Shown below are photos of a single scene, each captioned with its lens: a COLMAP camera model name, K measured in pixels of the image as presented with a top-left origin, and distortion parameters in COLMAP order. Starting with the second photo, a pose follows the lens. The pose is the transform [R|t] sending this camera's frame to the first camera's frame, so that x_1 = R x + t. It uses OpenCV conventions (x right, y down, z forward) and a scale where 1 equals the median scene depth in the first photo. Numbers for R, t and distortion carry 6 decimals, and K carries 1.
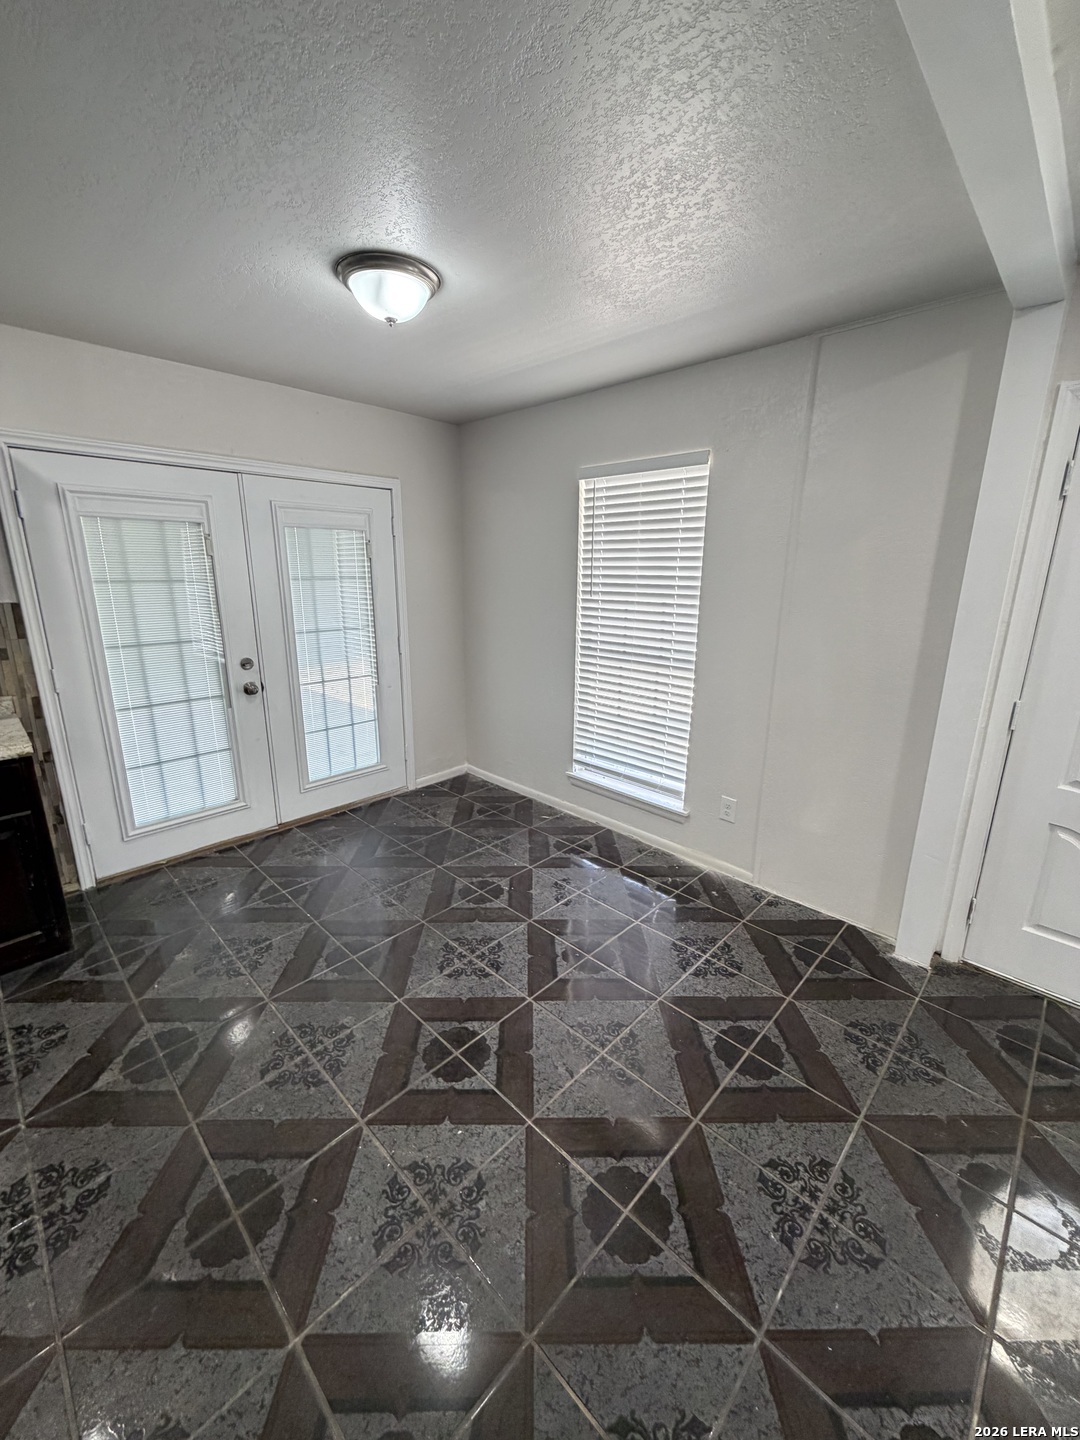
lens RADIAL K [[572.2, 0, 538.9], [0, 572.2, 714.0], [0, 0, 1]] dist [0.000220, -0.000063]
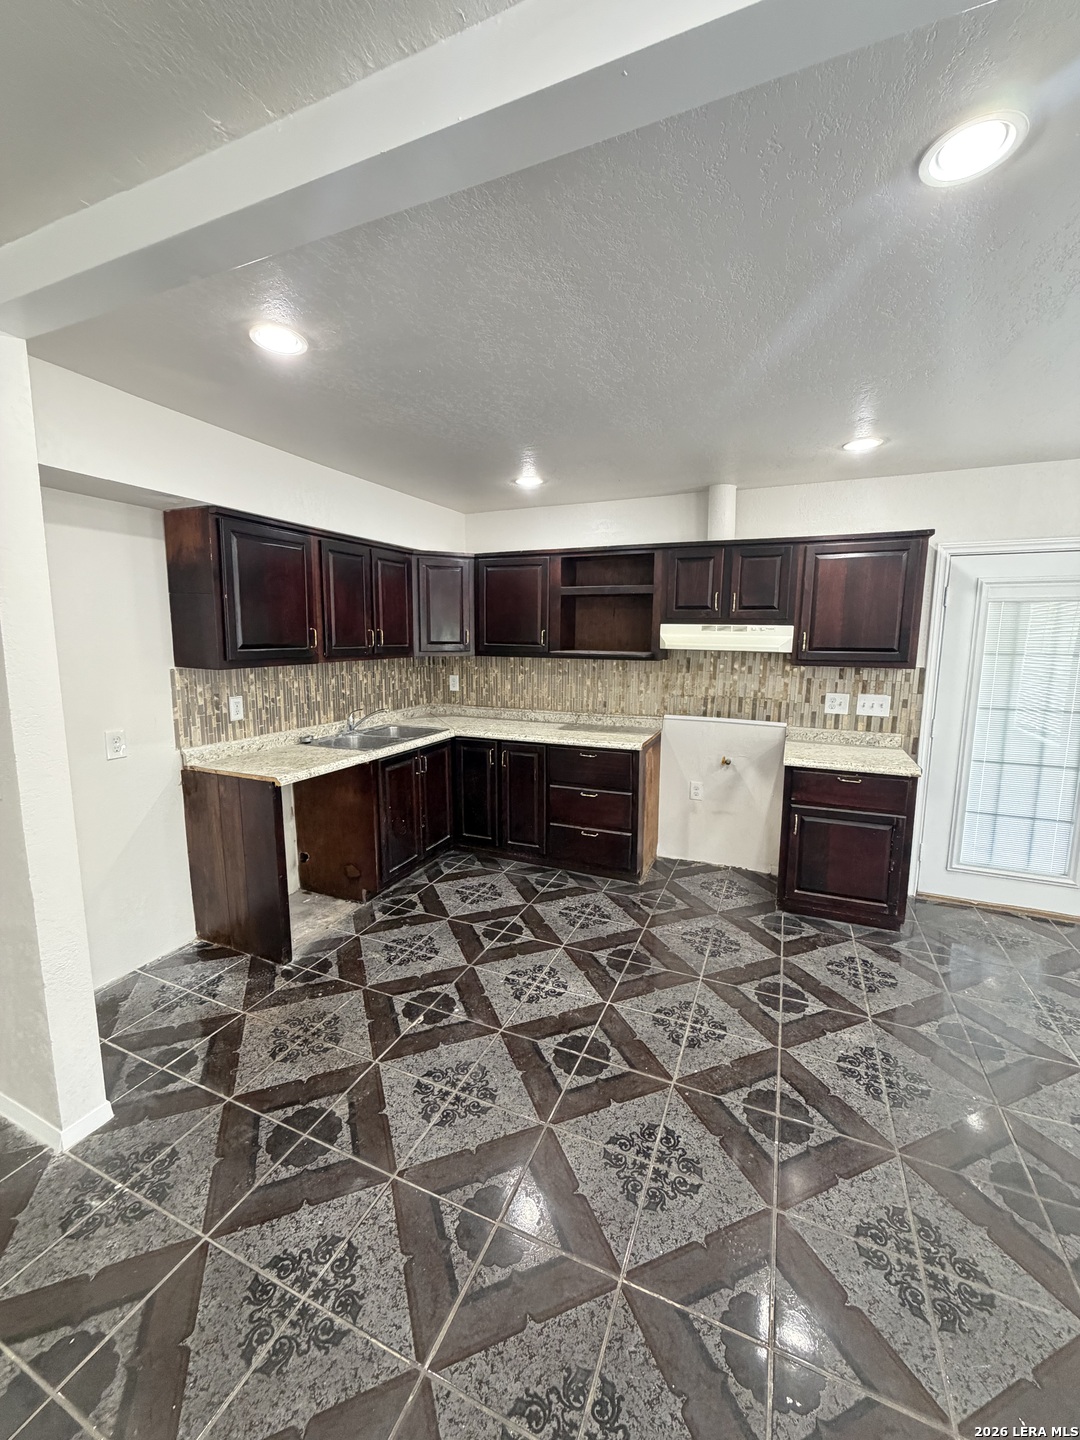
lens RADIAL K [[572.2, 0, 538.9], [0, 572.2, 714.0], [0, 0, 1]] dist [0.000220, -0.000063]
pose [[0.352970, 0.121456, -0.927718, 0.032324], [-0.233956, 0.971498, 0.038174, 0.067715], [0.905912, 0.203571, 0.371325, -0.280580]]
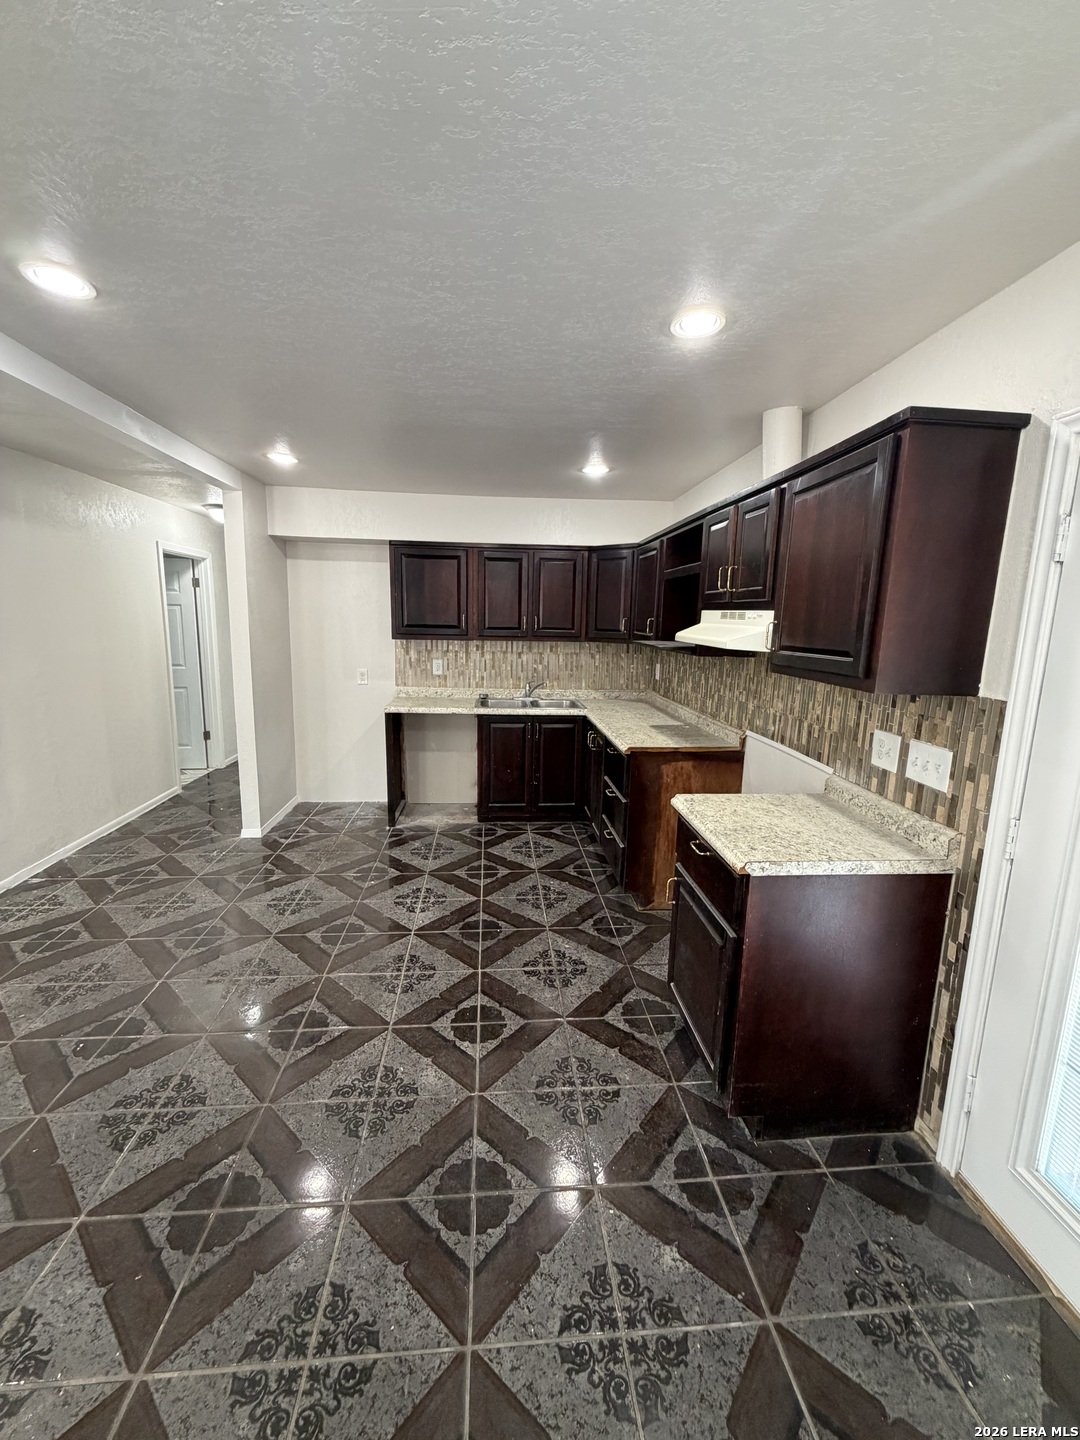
lens RADIAL K [[572.2, 0, 538.9], [0, 572.2, 714.0], [0, 0, 1]] dist [0.000220, -0.000063]
pose [[-0.654183, 0.100742, -0.749597, -0.116860], [-0.213830, 0.926021, 0.311064, -0.249582], [0.725480, 0.363779, -0.584246, 0.940926]]
